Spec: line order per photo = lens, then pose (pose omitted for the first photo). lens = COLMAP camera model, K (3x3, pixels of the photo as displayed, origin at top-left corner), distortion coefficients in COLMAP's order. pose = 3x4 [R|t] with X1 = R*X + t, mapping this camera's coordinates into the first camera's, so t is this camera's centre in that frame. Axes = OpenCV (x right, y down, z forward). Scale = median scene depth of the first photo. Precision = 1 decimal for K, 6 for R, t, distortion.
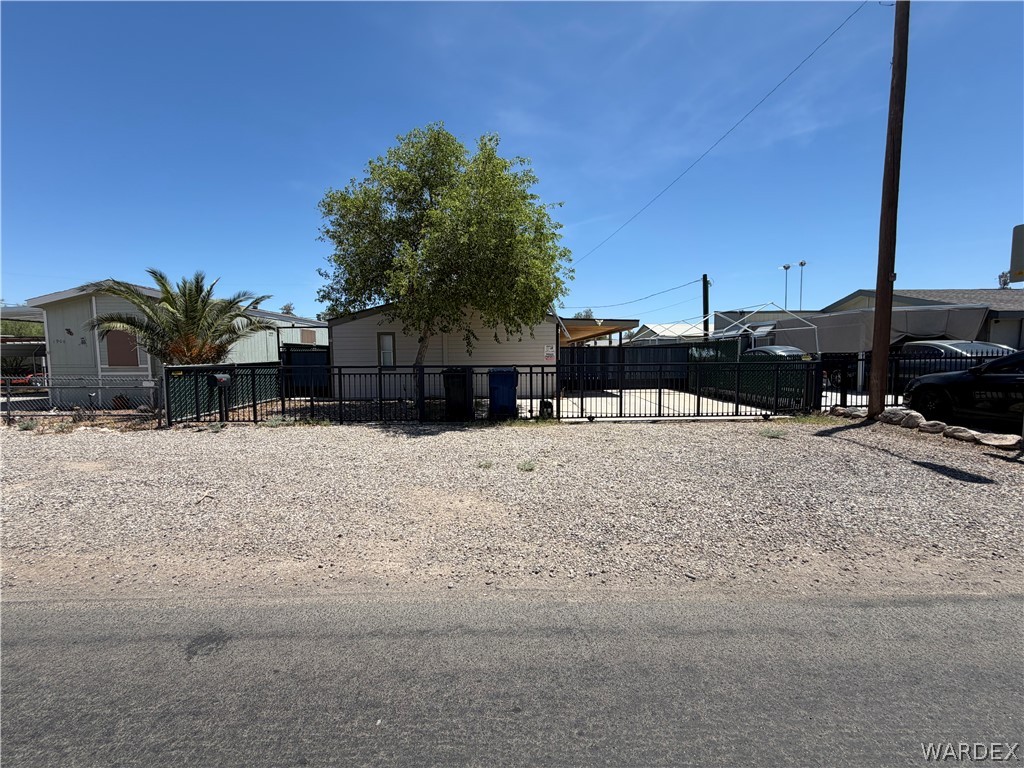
lens RADIAL K [[408.2, 0, 514.8], [0, 408.2, 387.3], [0, 0, 1]] dist [-0.000774, 0.000216]
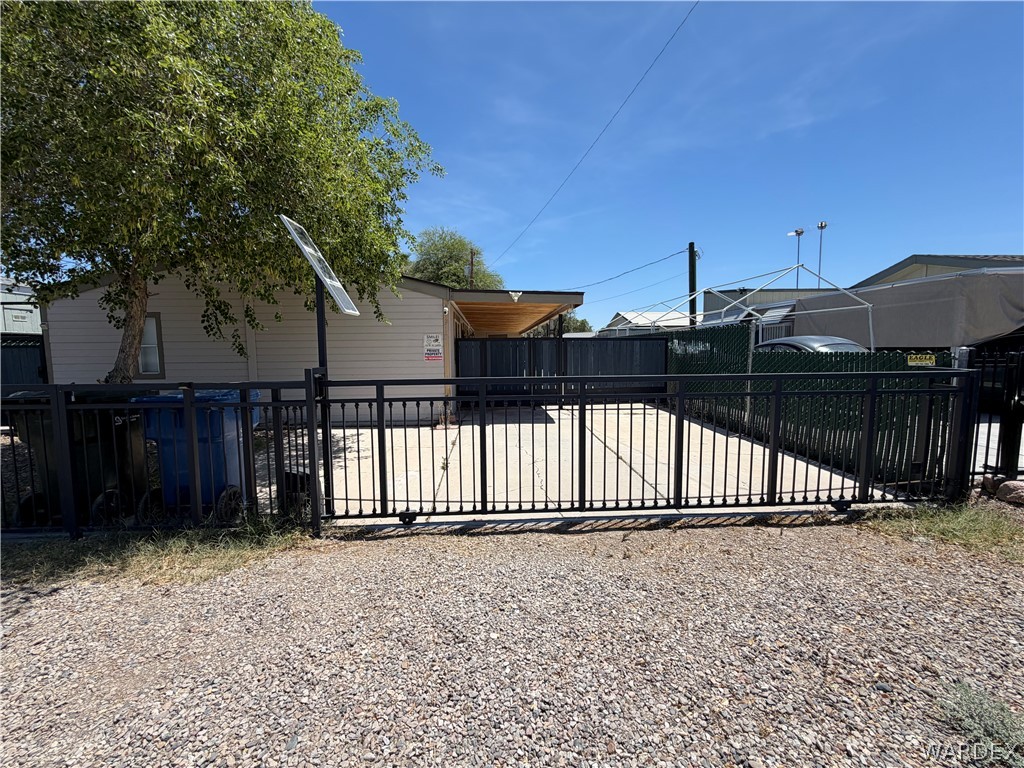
lens RADIAL K [[408.2, 0, 513.2], [0, 408.2, 385.5], [0, 0, 1]] dist [-0.000774, 0.000216]
pose [[0.999642, -0.003551, 0.026505, 0.152782], [0.003249, 0.999929, 0.011438, -0.029865], [-0.026544, -0.011348, 0.999583, 0.332084]]
